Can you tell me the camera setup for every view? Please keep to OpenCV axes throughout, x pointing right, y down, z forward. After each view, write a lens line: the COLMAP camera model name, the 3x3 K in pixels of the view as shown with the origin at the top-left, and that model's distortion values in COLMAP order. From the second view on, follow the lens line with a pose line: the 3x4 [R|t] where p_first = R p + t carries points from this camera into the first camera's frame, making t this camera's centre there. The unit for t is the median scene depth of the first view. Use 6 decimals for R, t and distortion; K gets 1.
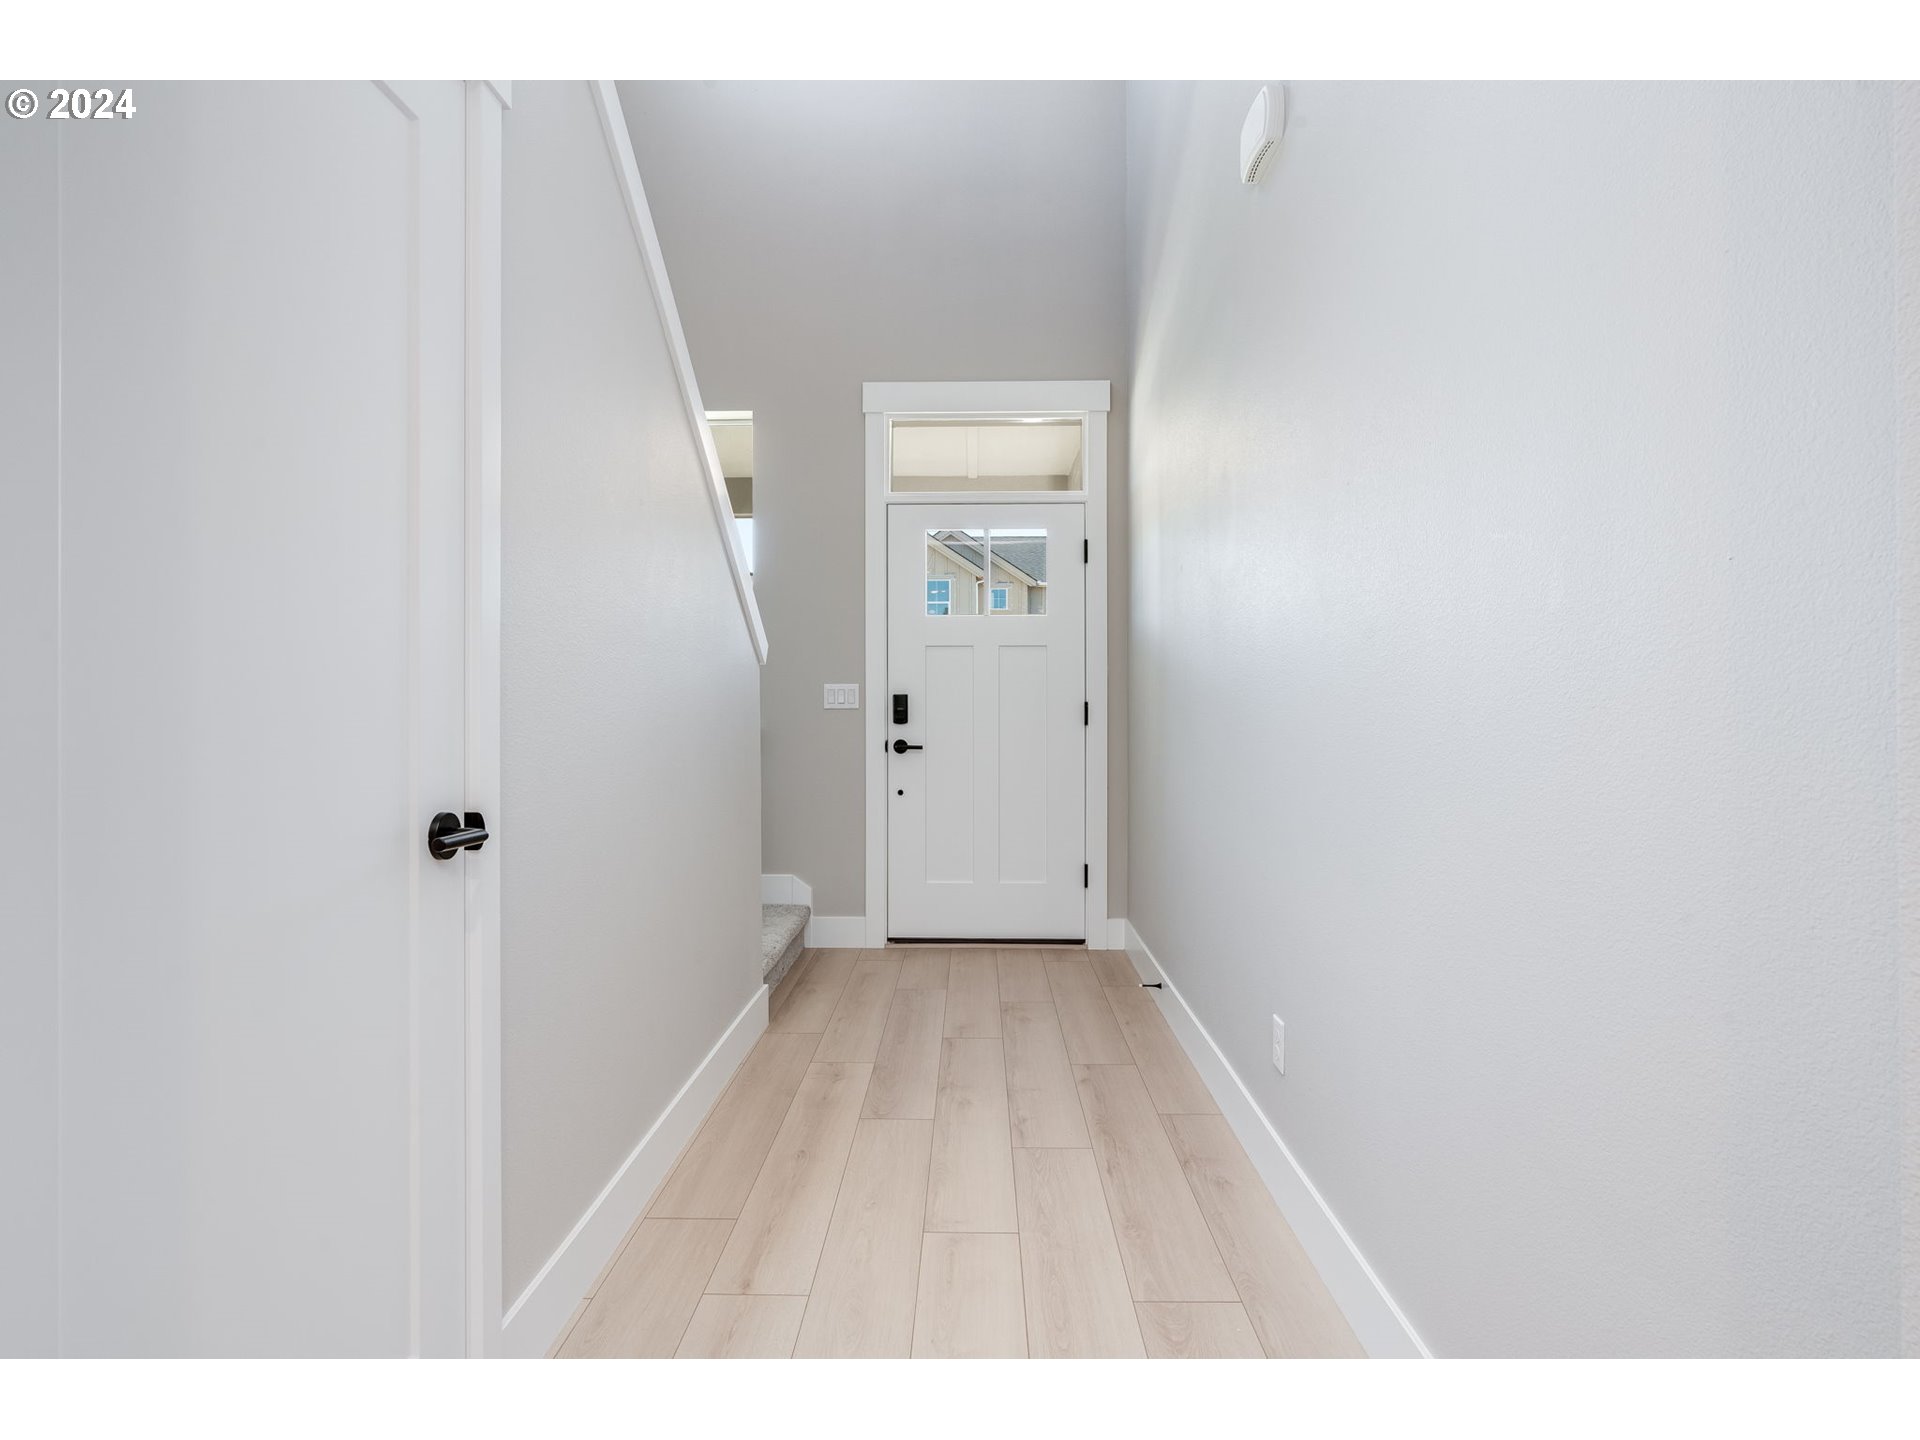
lens RADIAL K [[886.7, 0, 957.5], [0, 886.7, 706.8], [0, 0, 1]] dist [-0.004524, -0.000288]
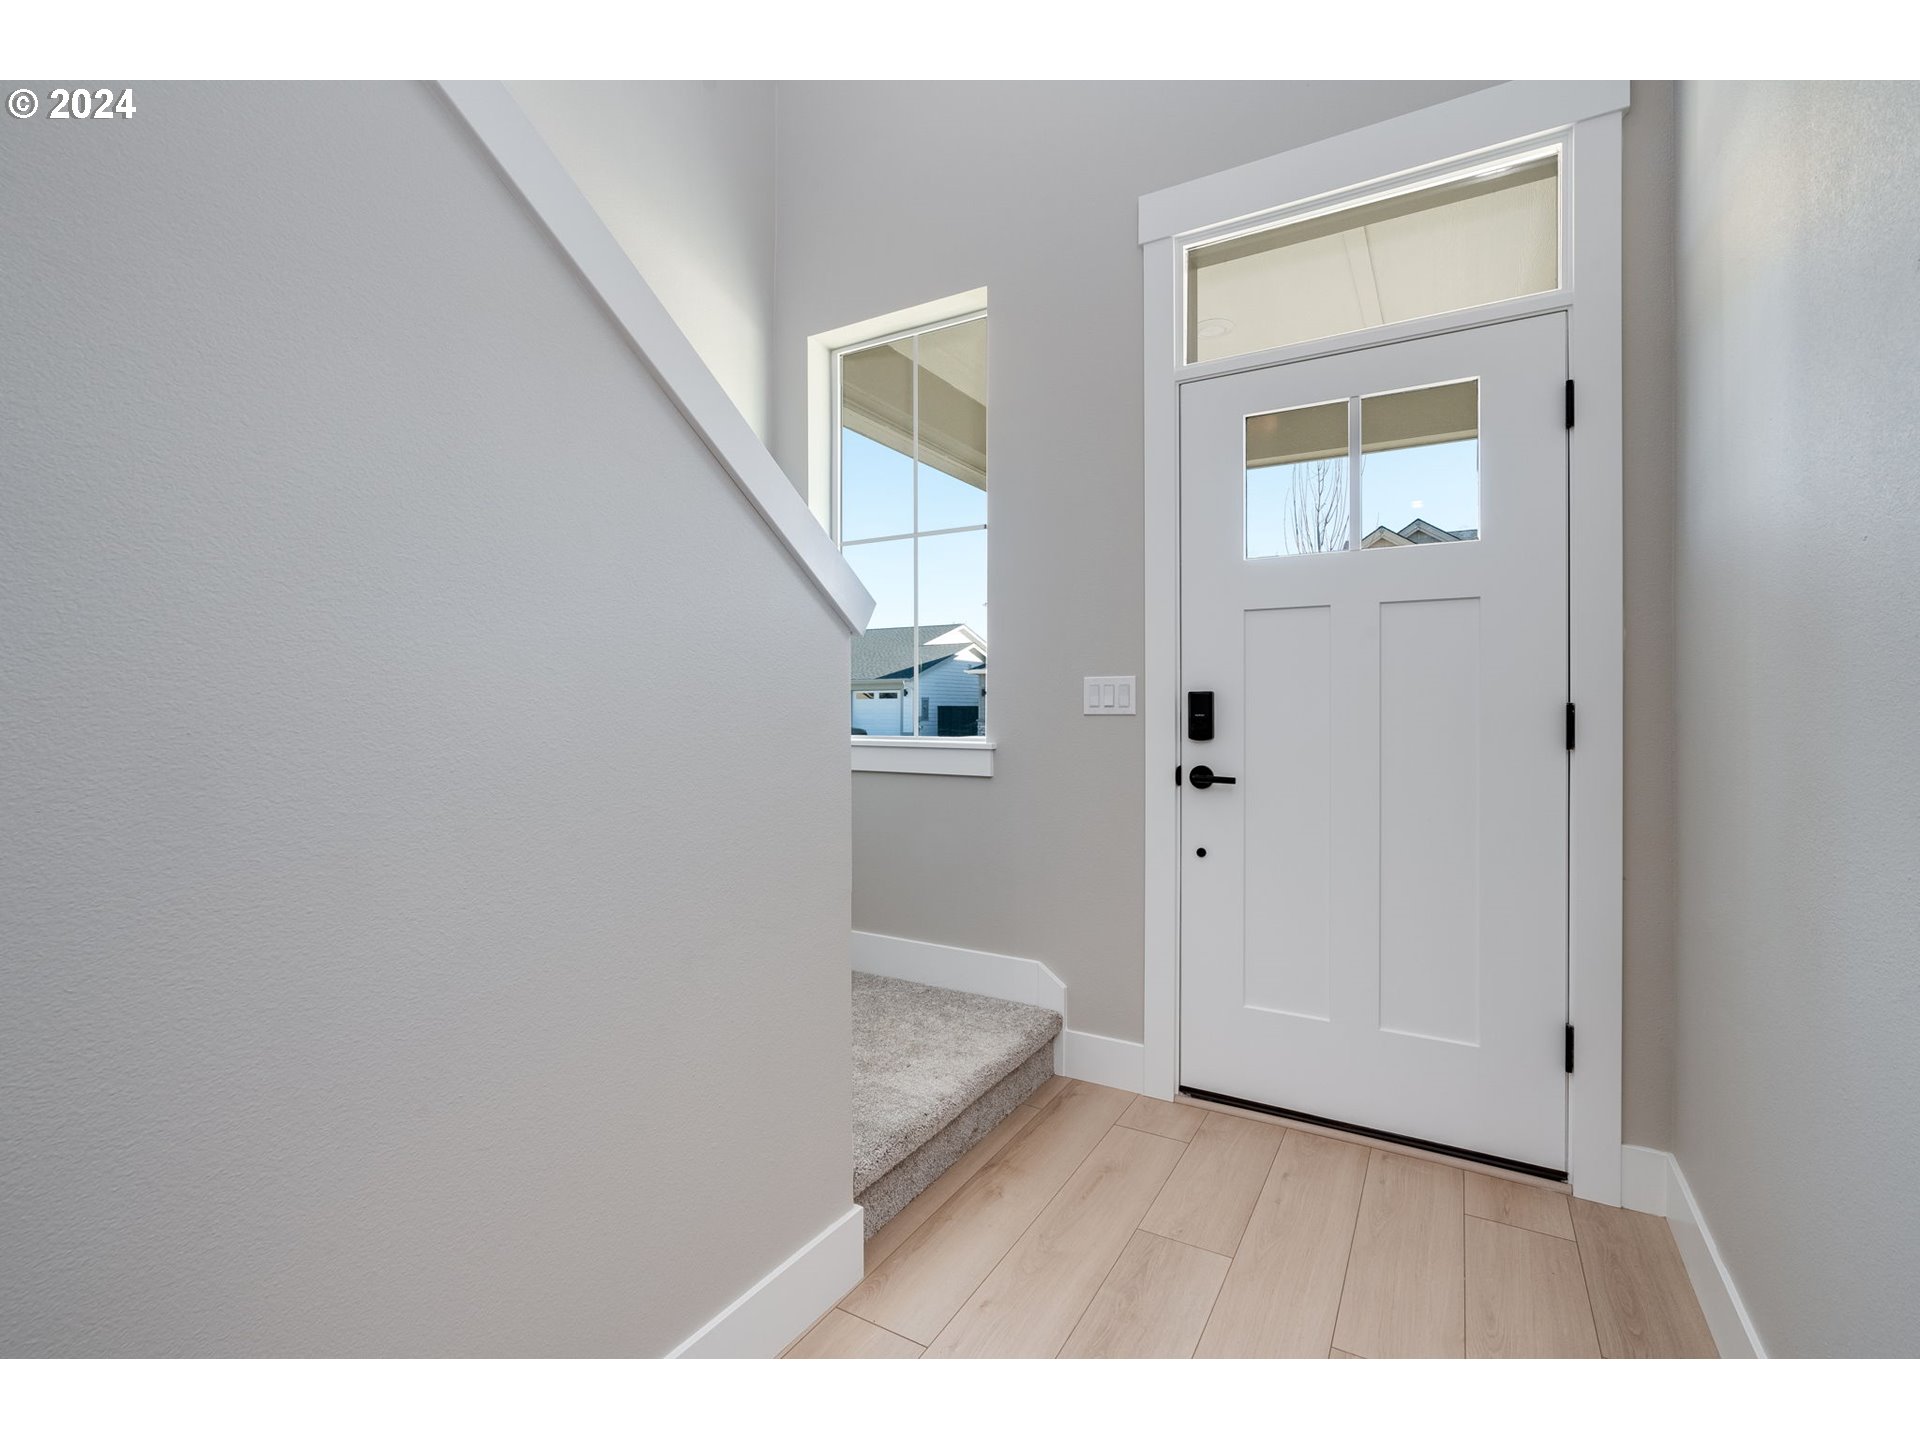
lens RADIAL K [[828.7, 0, 963.5], [0, 828.7, 703.4], [0, 0, 1]] dist [-0.013597, -0.000240]
pose [[0.876184, 0.004780, -0.481954, 0.066958], [-0.010115, 0.999913, -0.008472, 0.000487], [0.481871, 0.012298, 0.876156, 0.421098]]
